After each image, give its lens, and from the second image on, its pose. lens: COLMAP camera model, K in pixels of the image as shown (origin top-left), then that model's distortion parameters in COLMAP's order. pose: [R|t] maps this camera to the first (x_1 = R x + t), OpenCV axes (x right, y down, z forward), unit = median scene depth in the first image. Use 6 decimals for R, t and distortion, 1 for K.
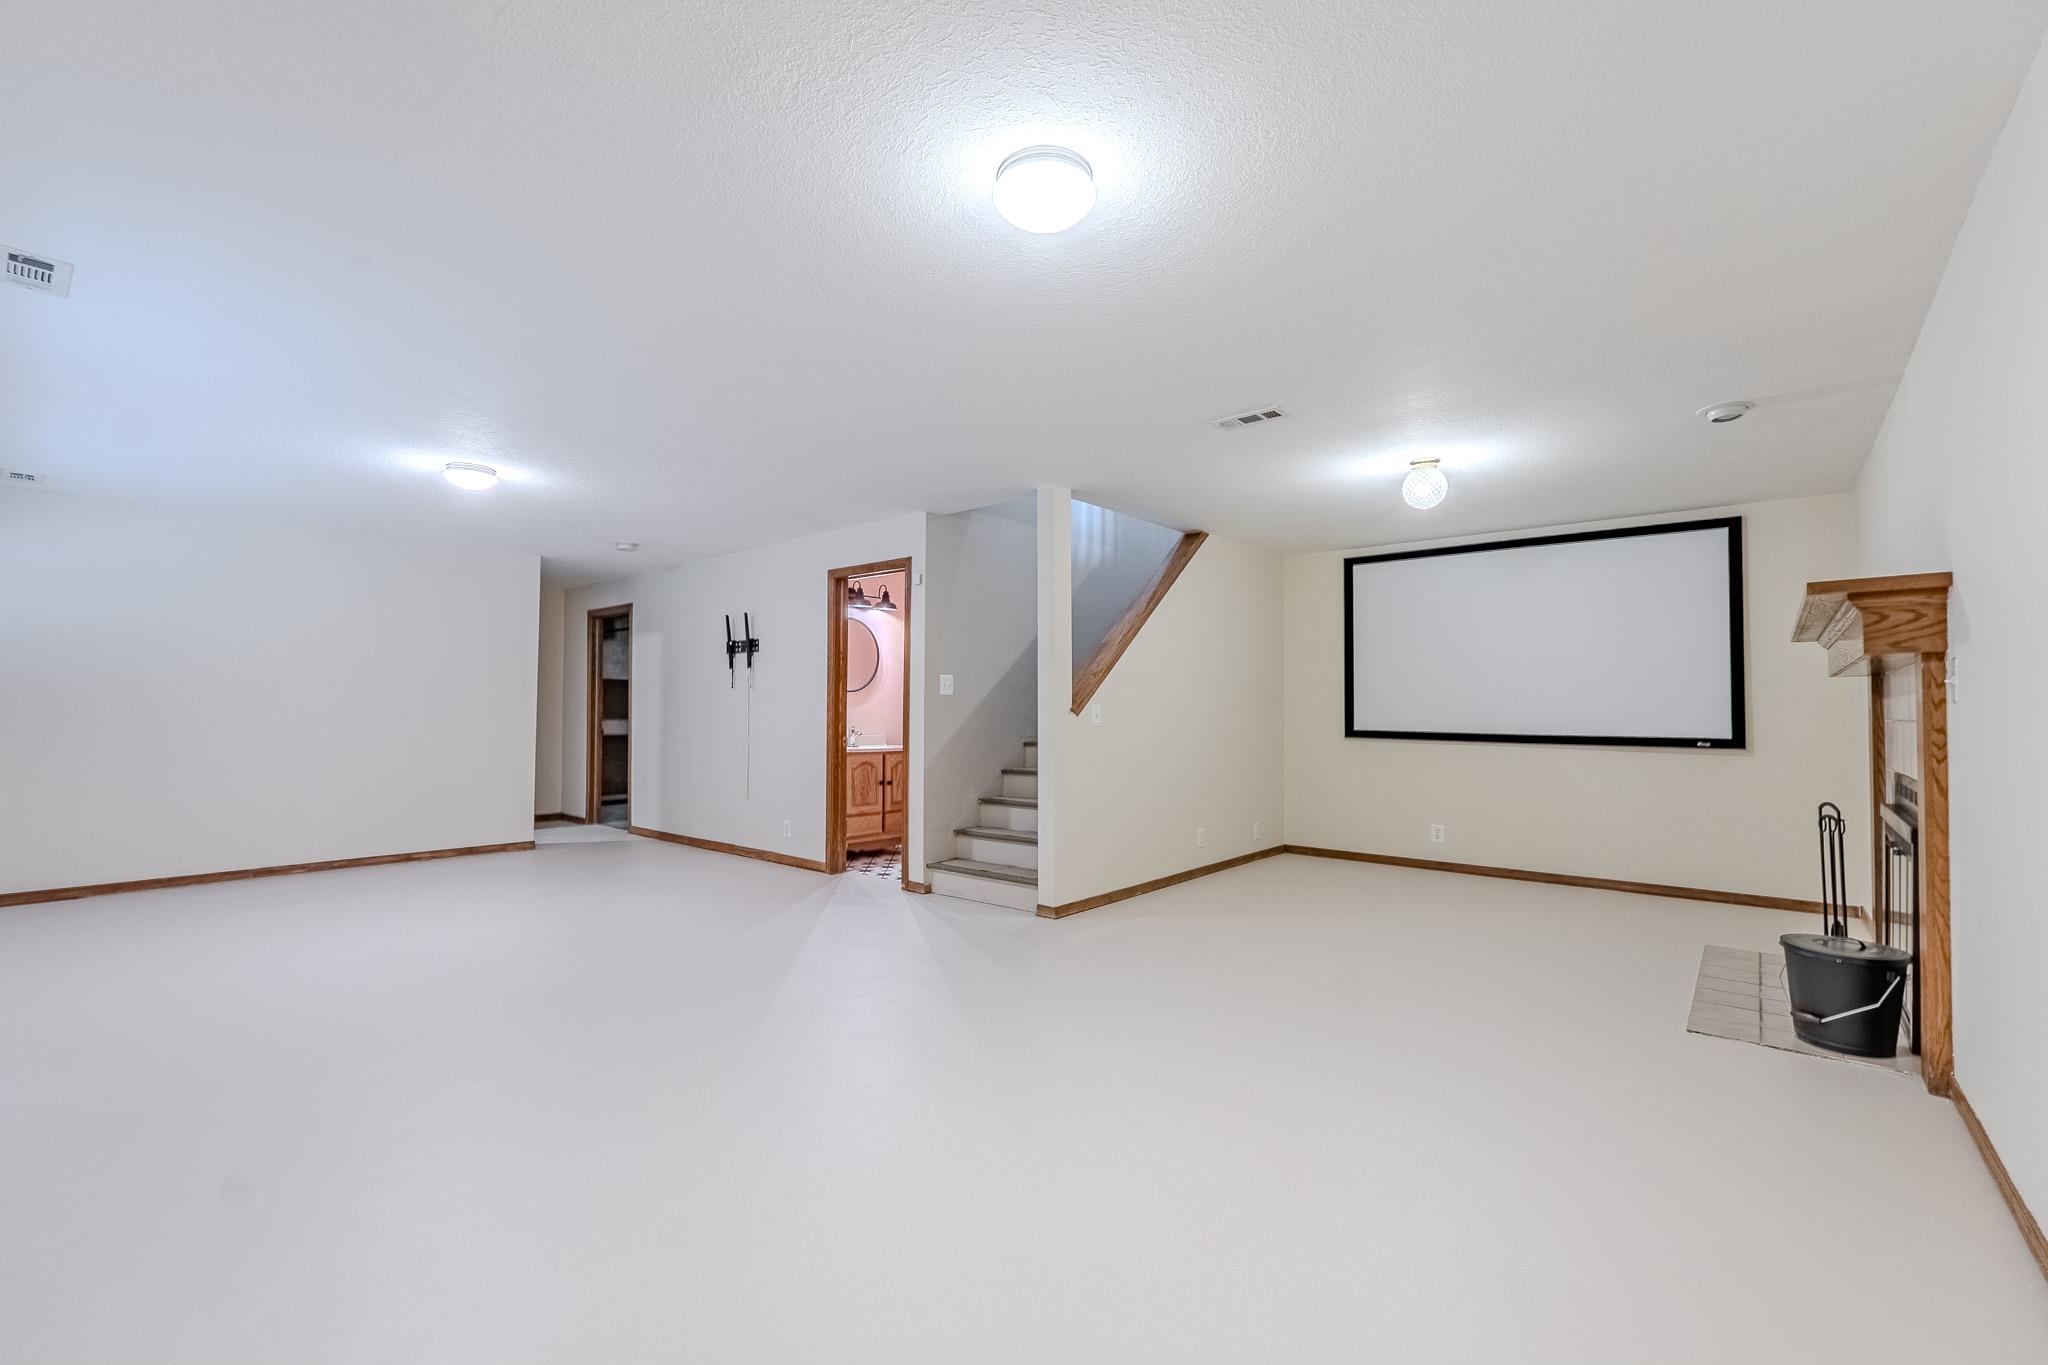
lens RADIAL K [[874.3, 0, 1027.0], [0, 874.3, 687.6], [0, 0, 1]] dist [0.004560, 0.001119]
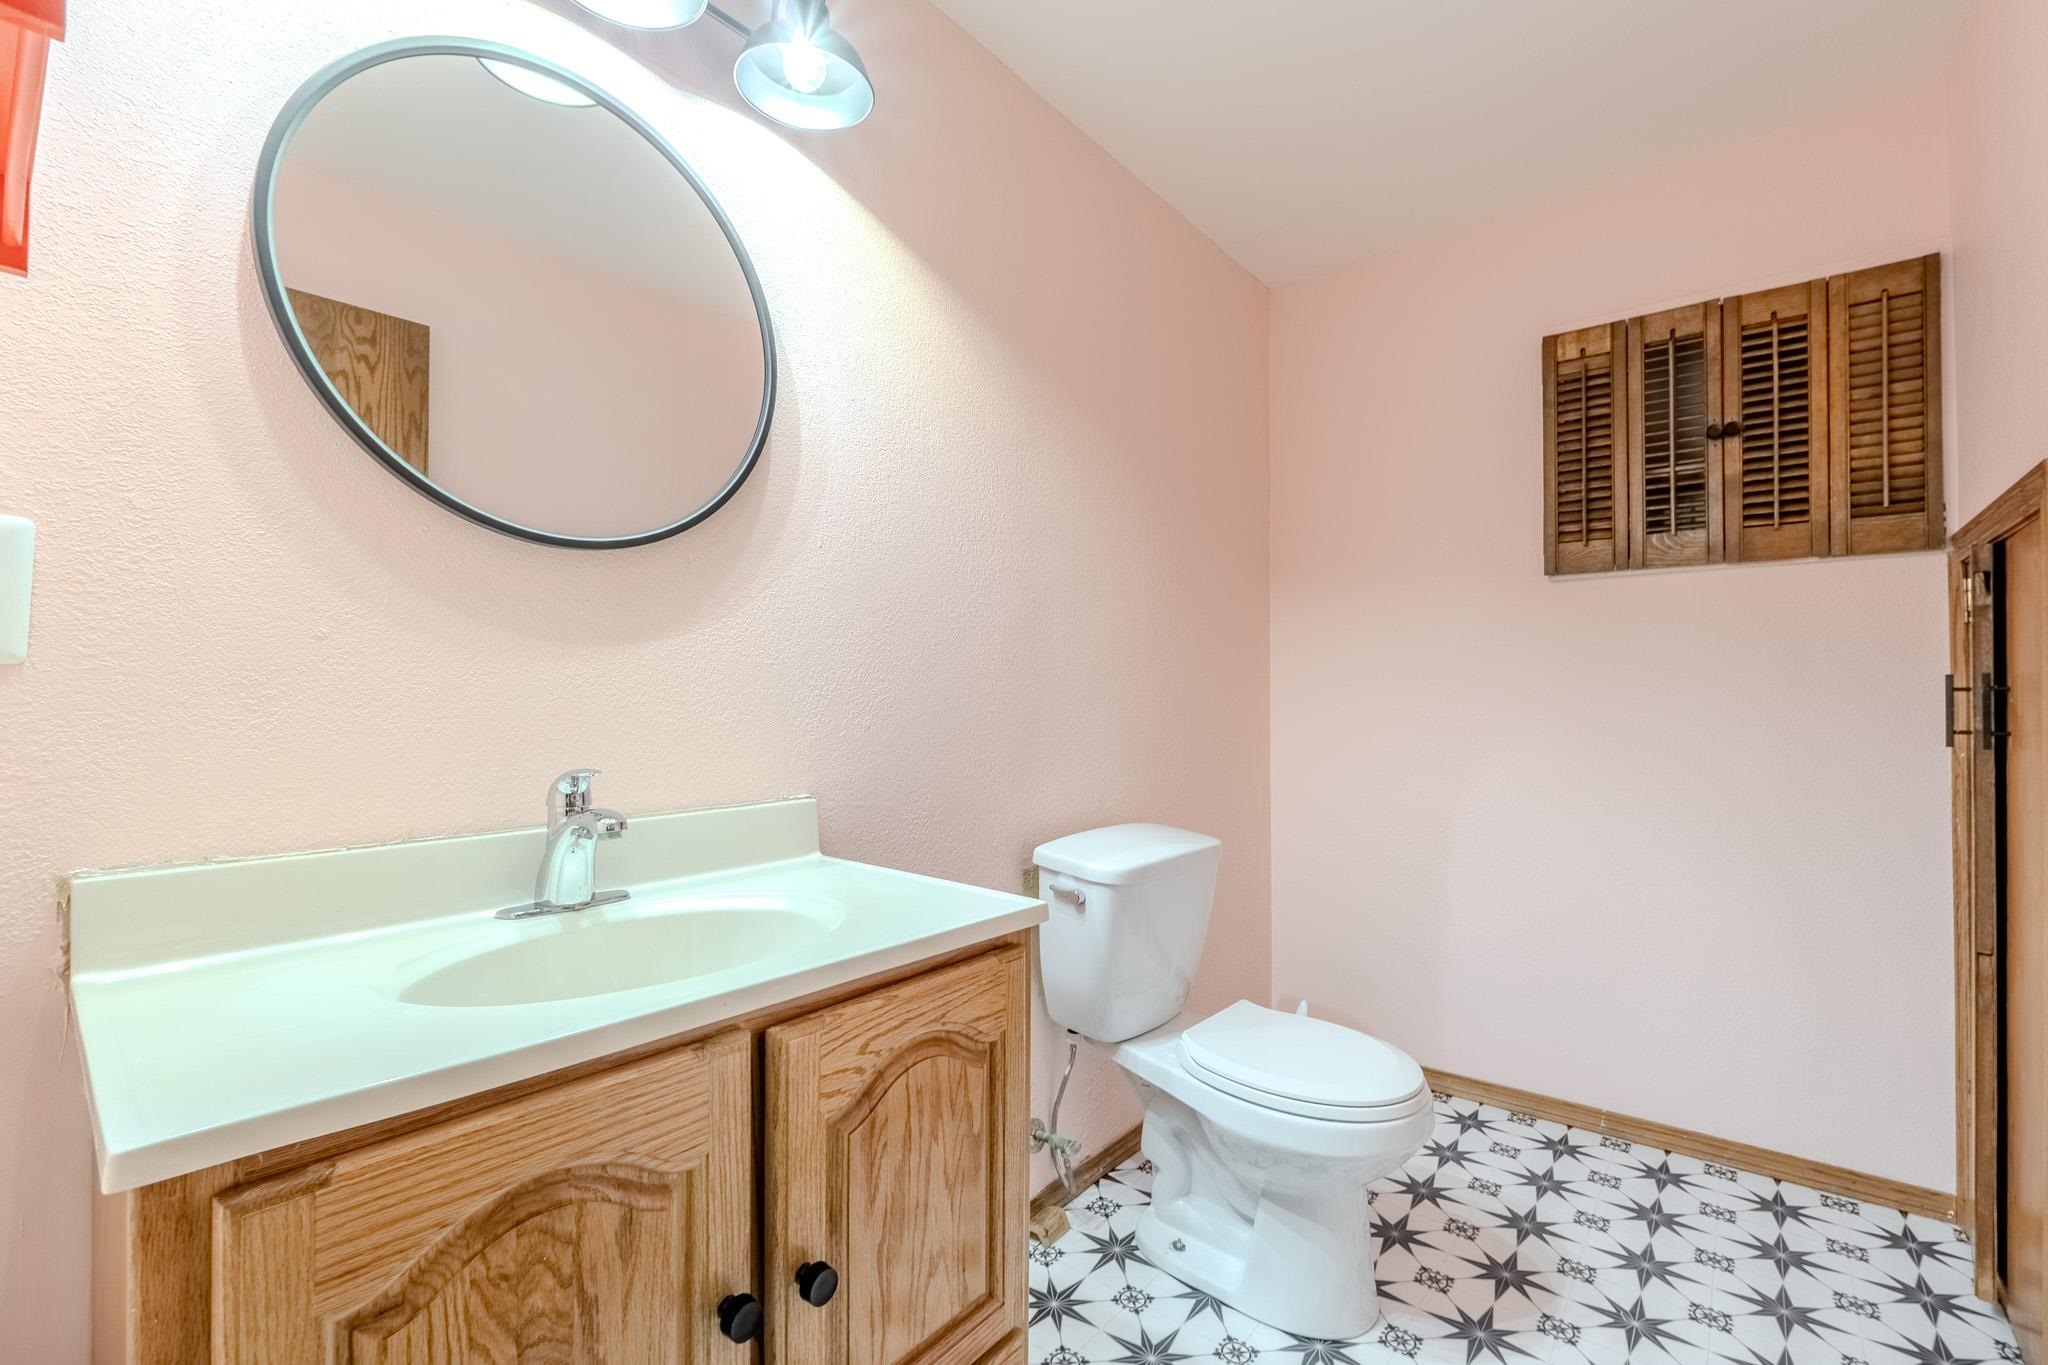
lens RADIAL K [[874.3, 0, 1021.7], [0, 874.3, 696.8], [0, 0, 1]] dist [0.004560, 0.001119]
pose [[0.999576, -0.004985, 0.028671, -0.134230], [0.004632, 0.999913, 0.012363, 0.033834], [-0.028730, -0.012225, 0.999512, 0.891439]]
